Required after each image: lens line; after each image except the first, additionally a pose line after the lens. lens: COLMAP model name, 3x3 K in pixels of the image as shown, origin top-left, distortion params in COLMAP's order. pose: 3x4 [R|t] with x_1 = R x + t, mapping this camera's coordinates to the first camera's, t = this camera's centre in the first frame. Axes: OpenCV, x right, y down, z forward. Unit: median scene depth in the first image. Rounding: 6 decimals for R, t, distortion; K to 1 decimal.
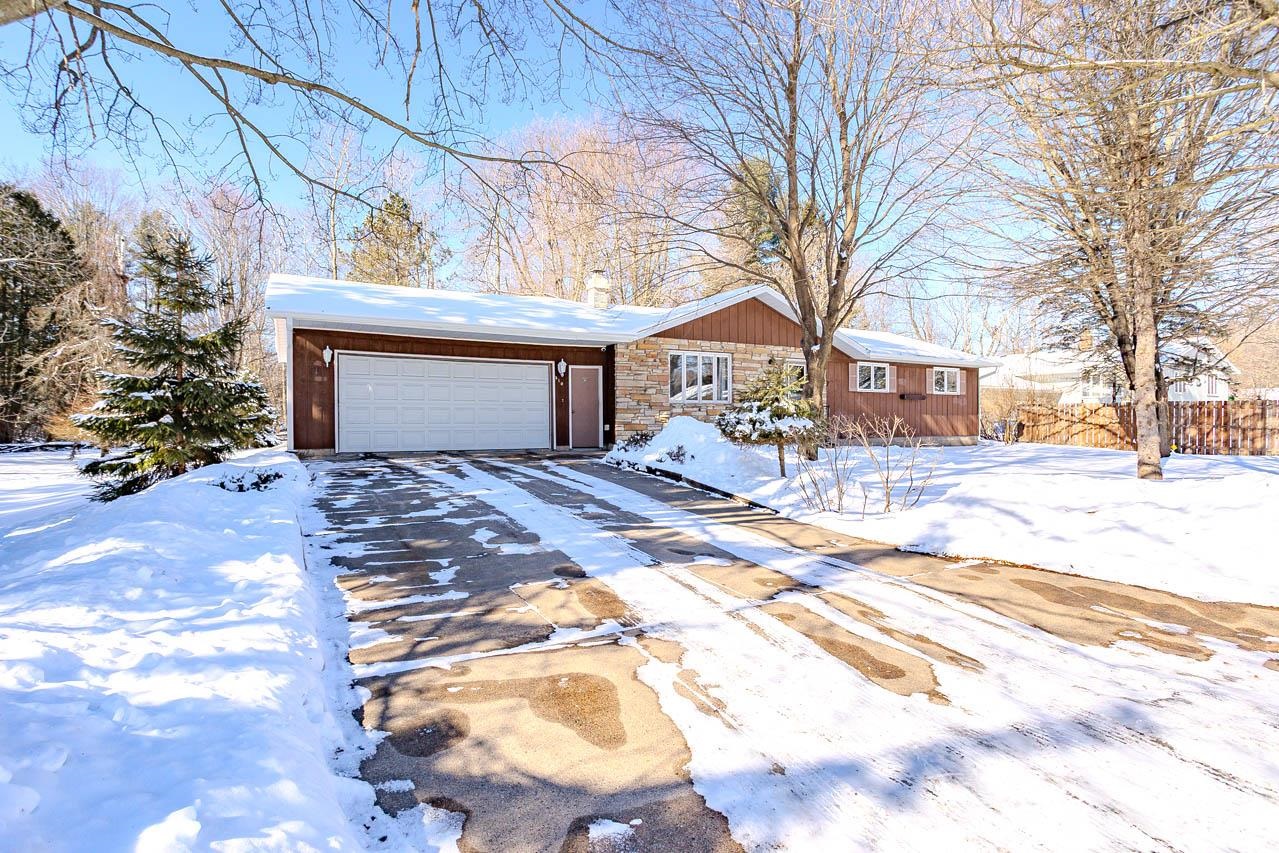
lens RADIAL K [[608.1, 0, 639.5], [0, 608.1, 426.5], [0, 0, 1]] dist [-0.000769, -0.000130]
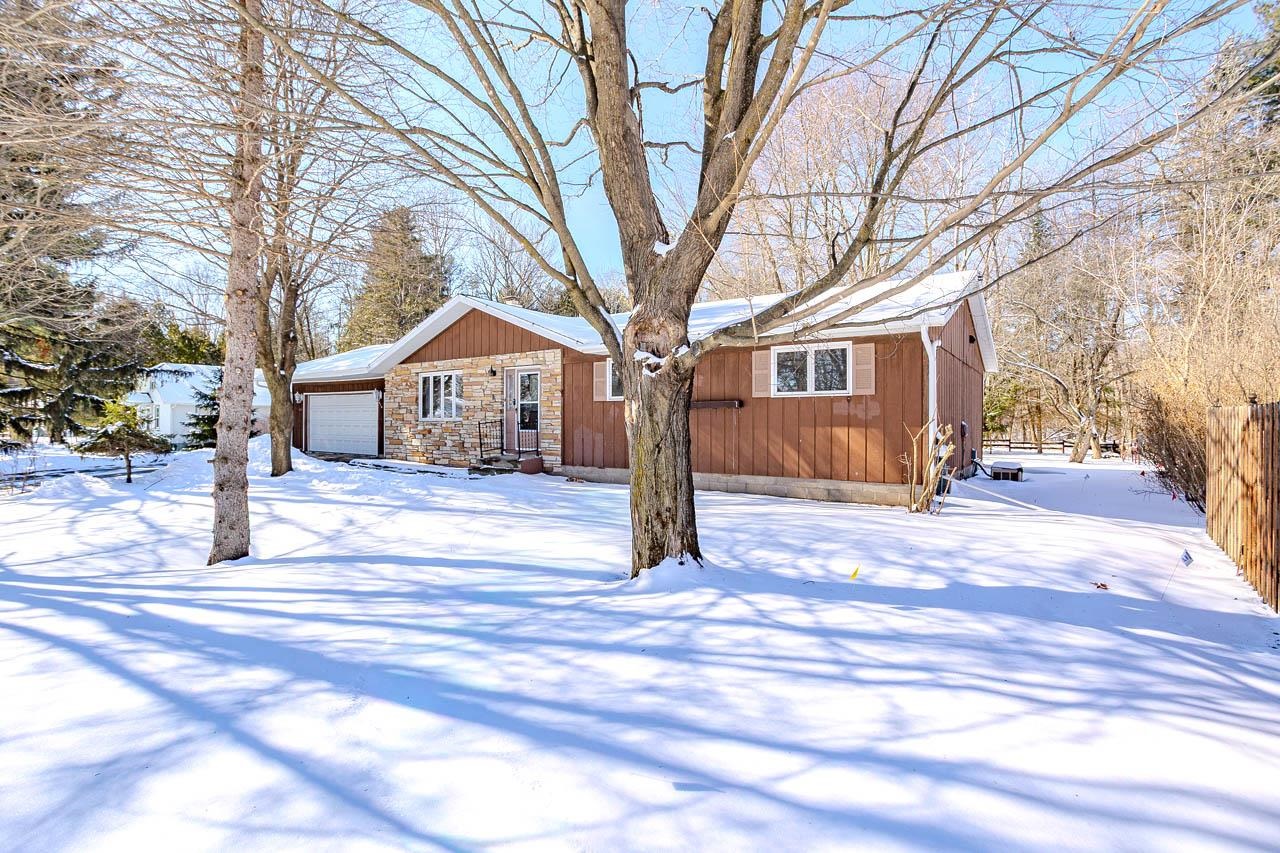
lens RADIAL K [[608.6, 0, 640.0], [0, 608.6, 426.5], [0, 0, 1]] dist [-0.000769, -0.000130]
pose [[0.424982, 0.004331, -0.905192, 1.151650], [-0.018993, 0.999811, -0.004133, -0.027074], [0.905003, 0.018949, 0.424983, 0.818740]]
